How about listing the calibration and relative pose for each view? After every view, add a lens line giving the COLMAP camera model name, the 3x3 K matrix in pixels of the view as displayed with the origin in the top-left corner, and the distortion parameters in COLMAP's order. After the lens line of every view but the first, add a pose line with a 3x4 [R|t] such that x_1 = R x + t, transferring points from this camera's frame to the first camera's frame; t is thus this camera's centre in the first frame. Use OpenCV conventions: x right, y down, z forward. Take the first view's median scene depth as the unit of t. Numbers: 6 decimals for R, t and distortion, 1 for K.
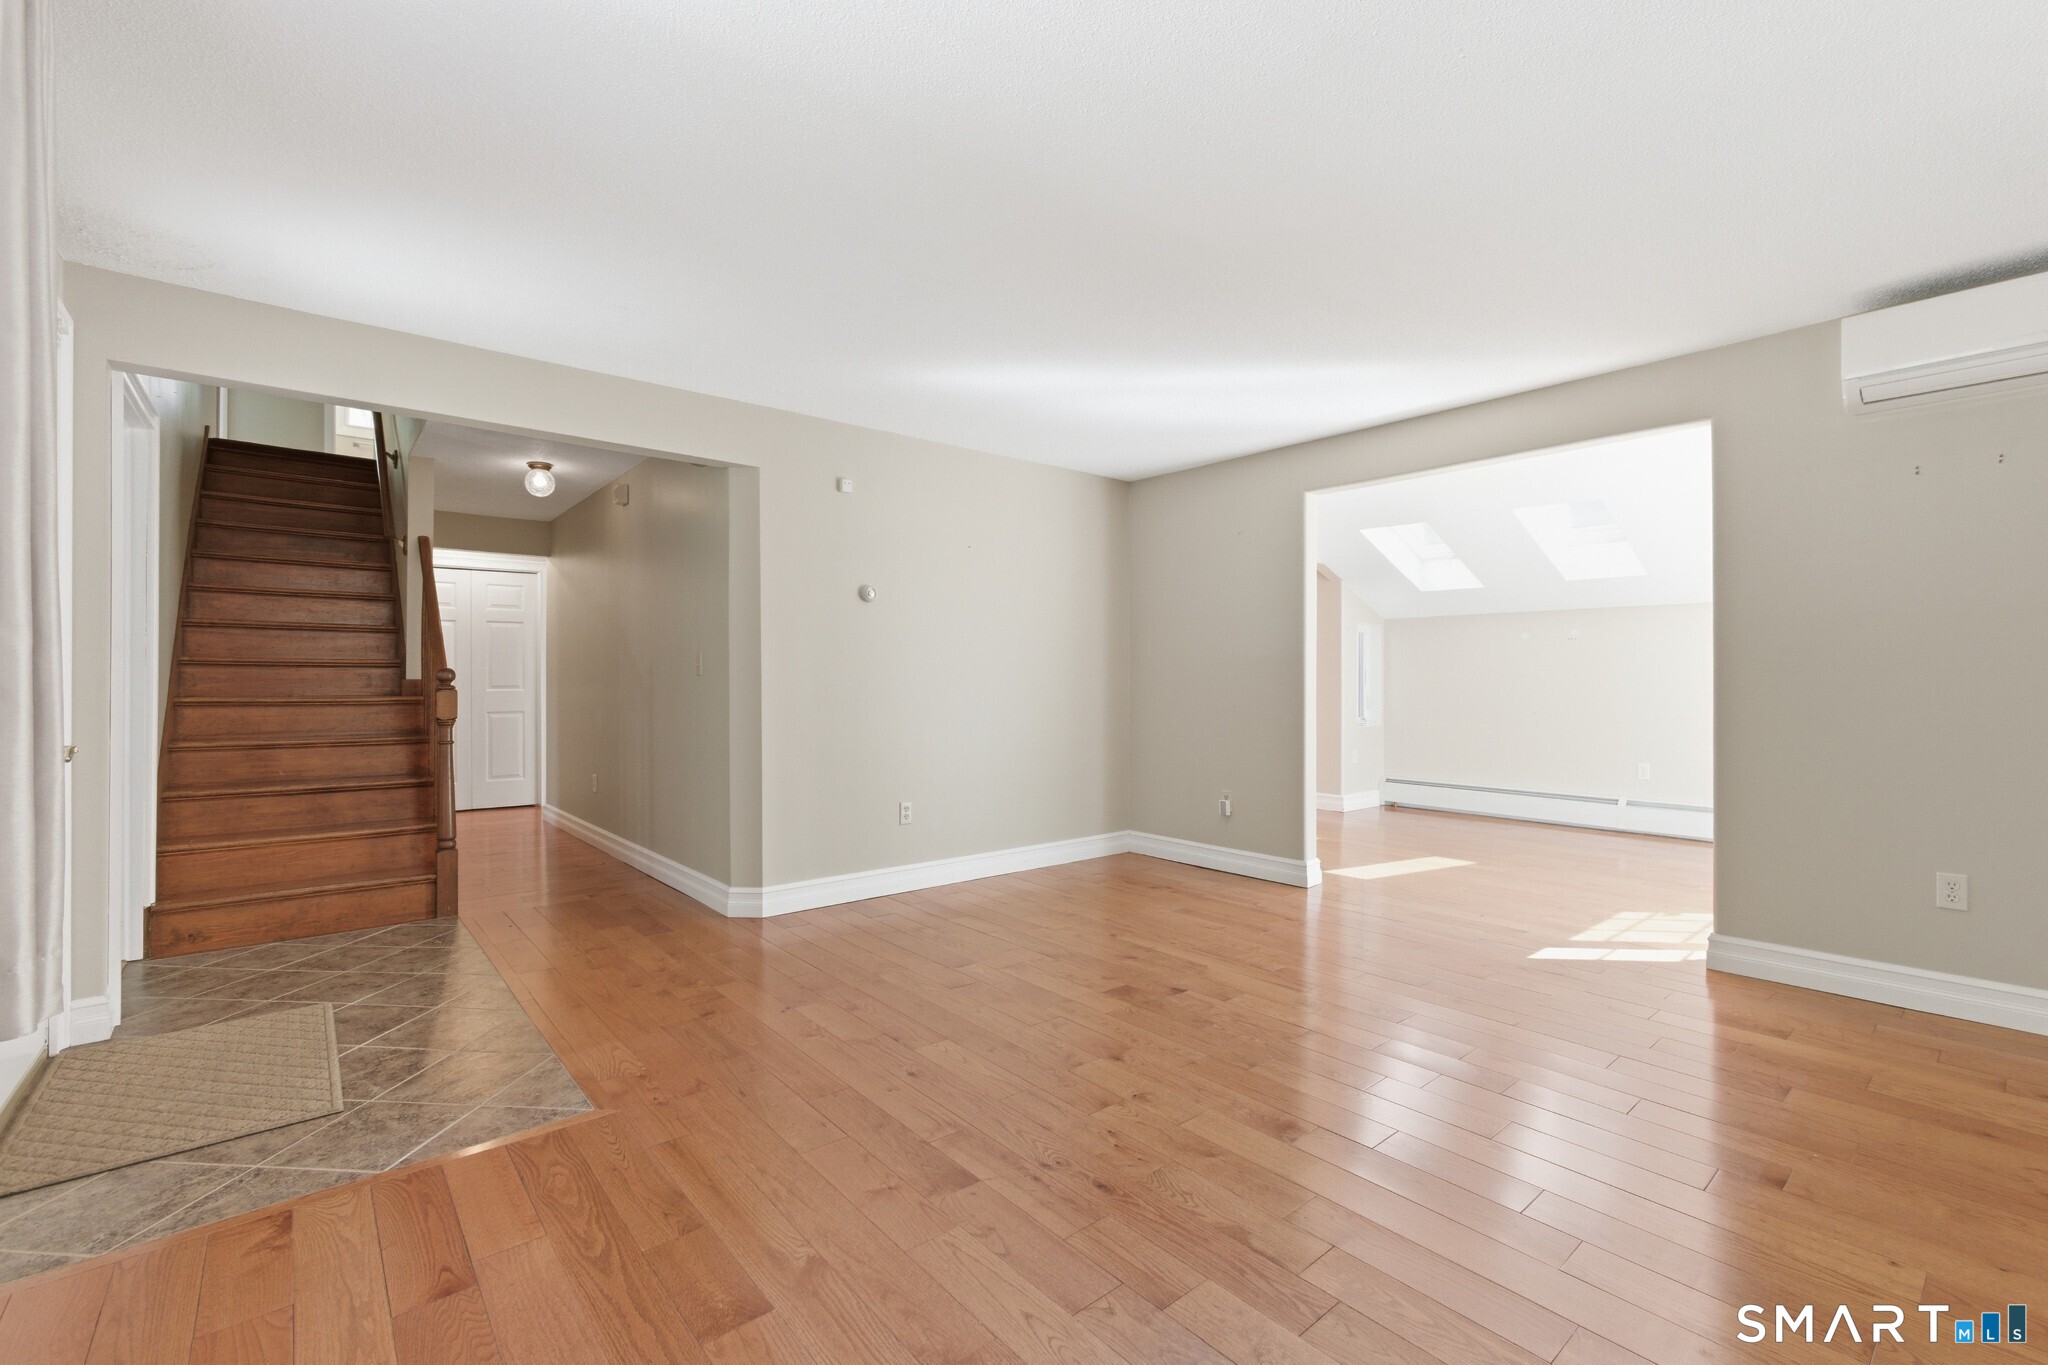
lens RADIAL K [[879.9, 0, 1028.2], [0, 879.9, 686.1], [0, 0, 1]] dist [-0.002054, -0.000284]
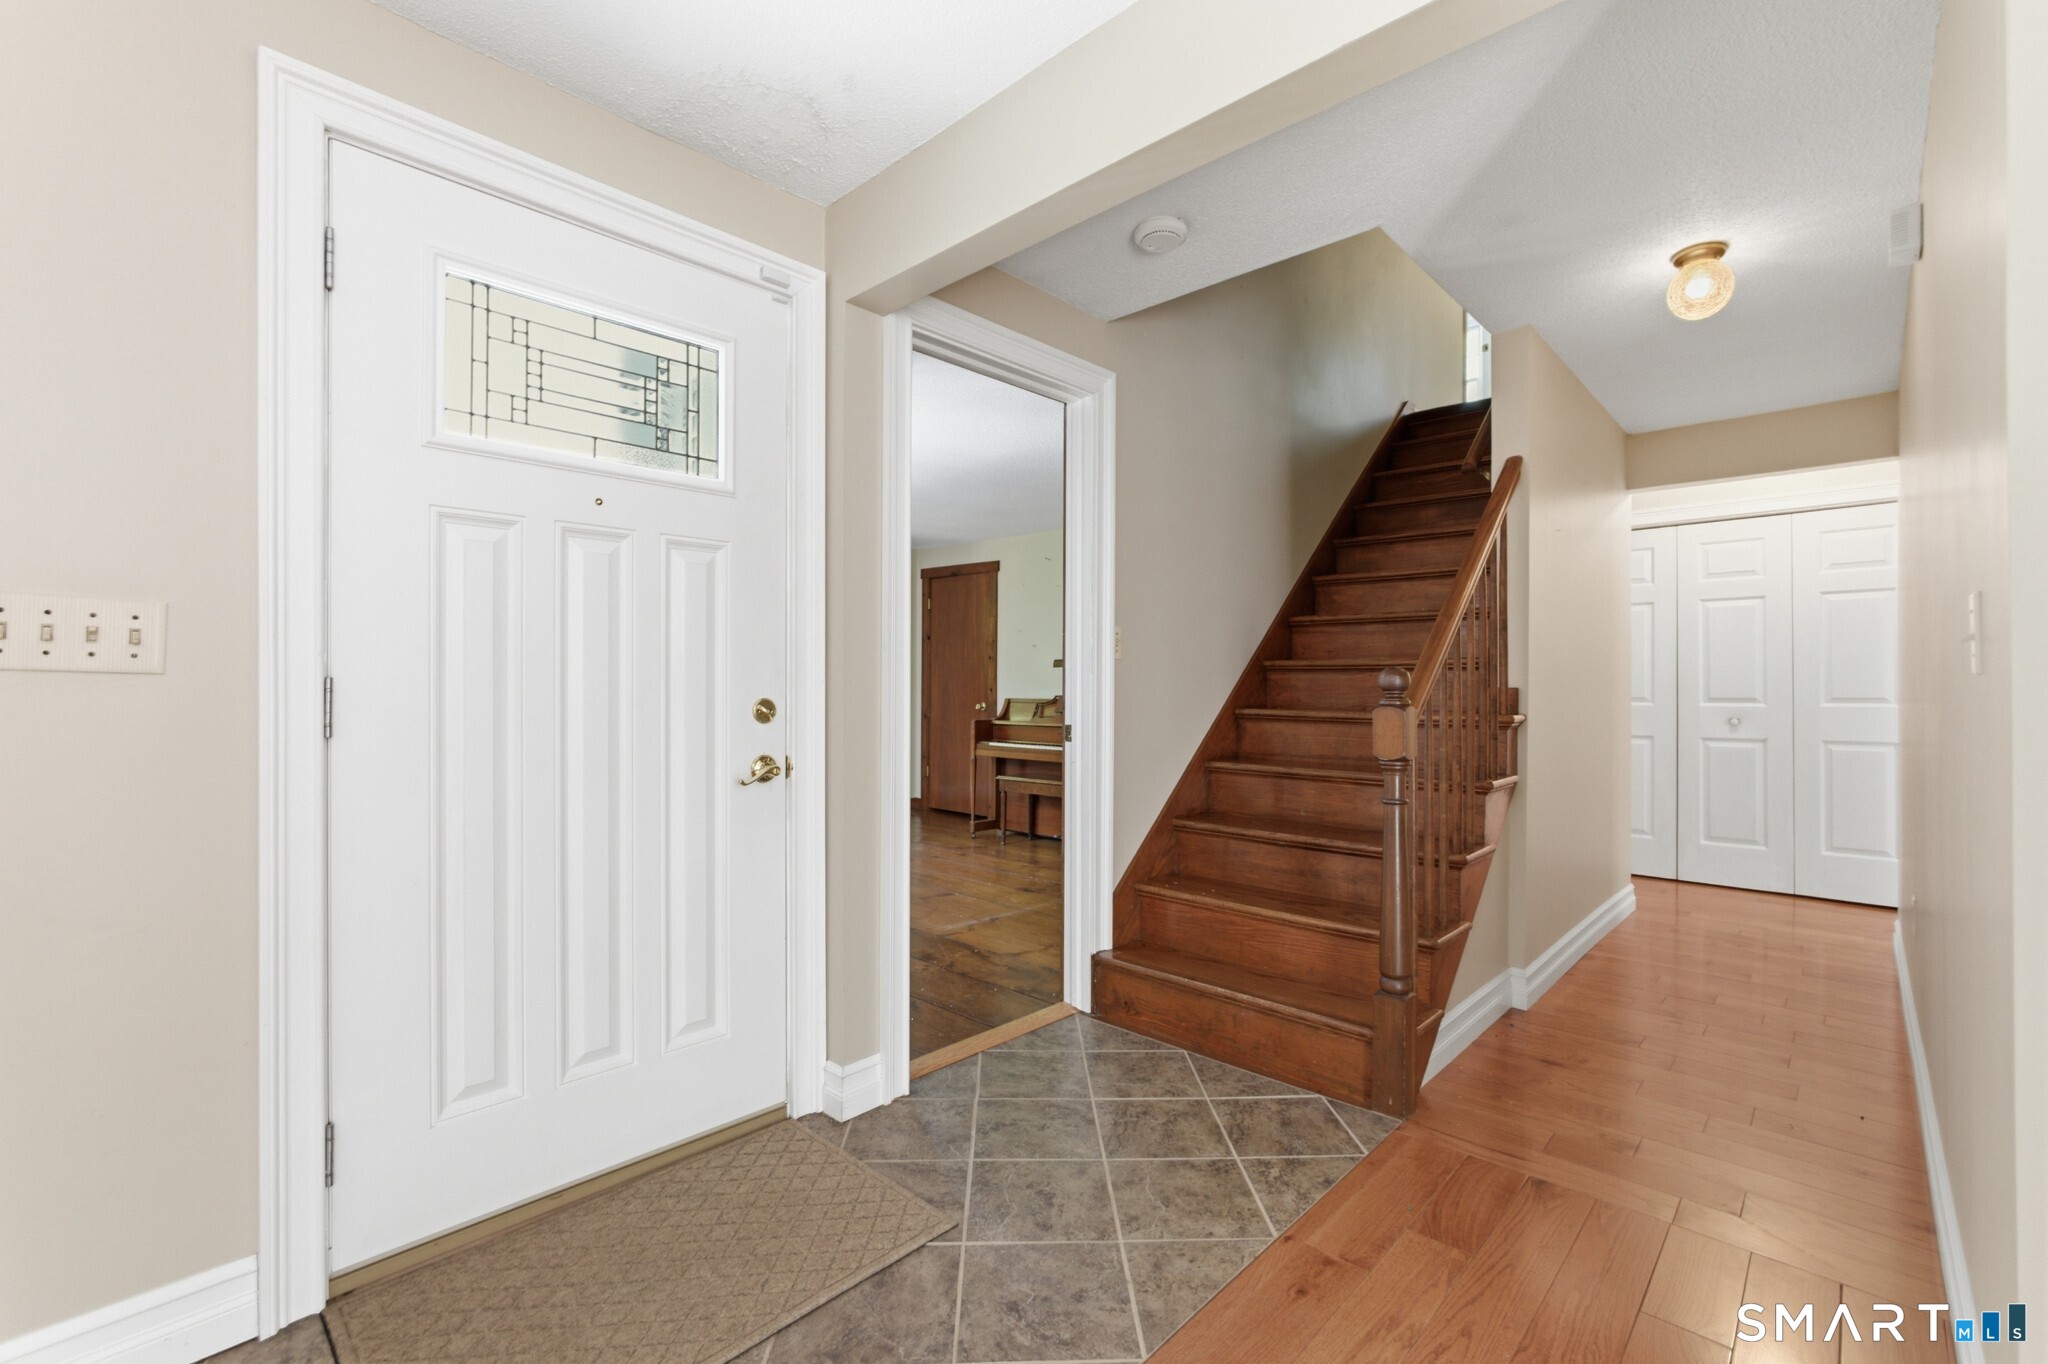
lens RADIAL K [[879.9, 0, 1028.2], [0, 879.9, 682.6], [0, 0, 1]] dist [-0.002054, -0.000284]
pose [[0.111923, -0.007802, -0.993686, -0.160516], [-0.007898, 0.999931, -0.008741, -0.003453], [0.993685, 0.008826, 0.111854, 0.841079]]
